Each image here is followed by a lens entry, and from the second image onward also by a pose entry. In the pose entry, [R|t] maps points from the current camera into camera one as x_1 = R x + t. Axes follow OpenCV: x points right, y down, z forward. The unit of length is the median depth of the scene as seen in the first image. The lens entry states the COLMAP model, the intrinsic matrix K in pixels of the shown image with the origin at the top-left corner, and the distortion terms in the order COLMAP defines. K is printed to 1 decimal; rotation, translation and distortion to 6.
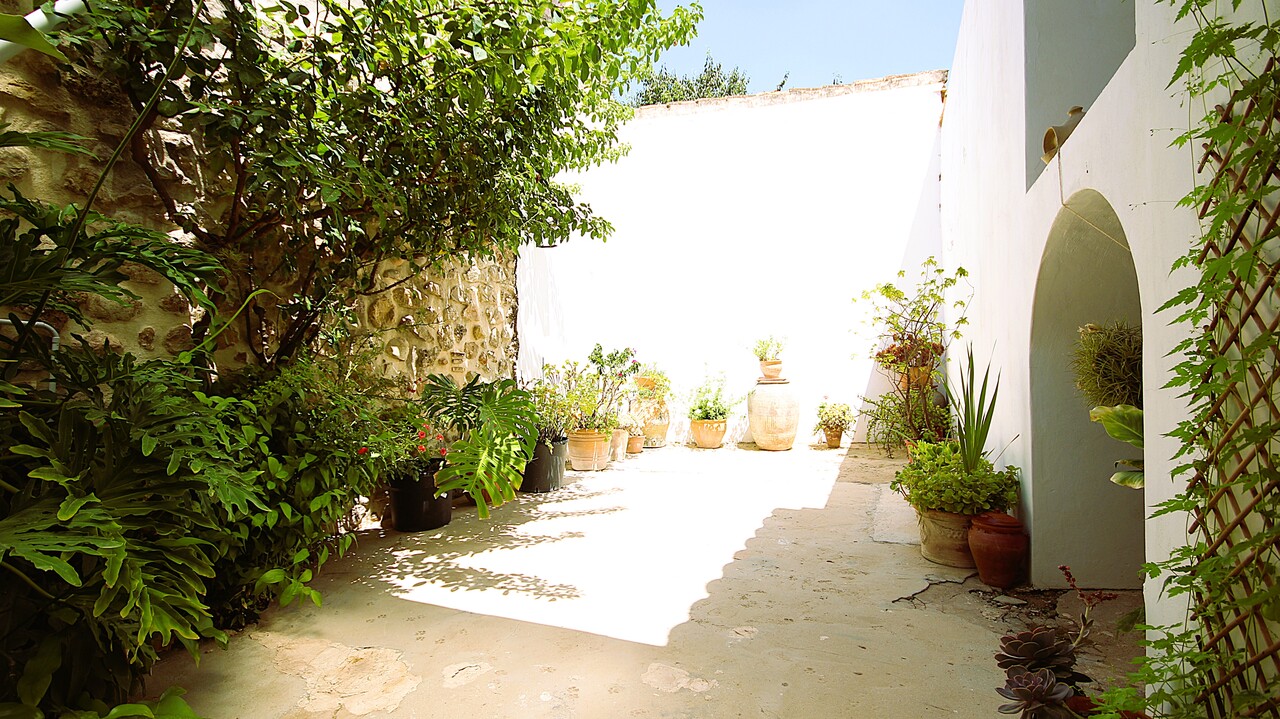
lens RADIAL K [[611.3, 0, 640.0], [0, 611.3, 359.5], [0, 0, 1]] dist [-0.002016, -0.000250]
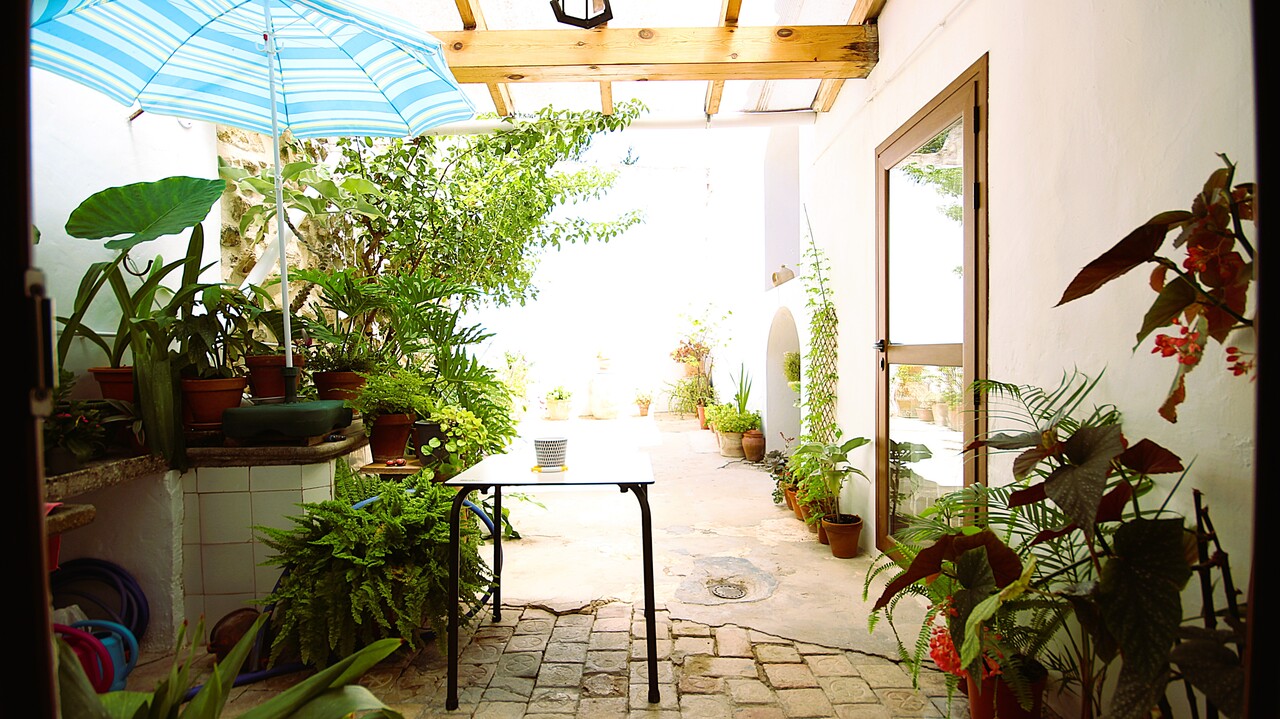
lens RADIAL K [[611.3, 0, 640.0], [0, 611.3, 359.5], [0, 0, 1]] dist [-0.002016, -0.000250]
pose [[0.917292, -0.003883, 0.398196, -0.552209], [-0.003452, 0.999837, 0.017702, -0.041346], [-0.398200, -0.017613, 0.917129, -0.715194]]
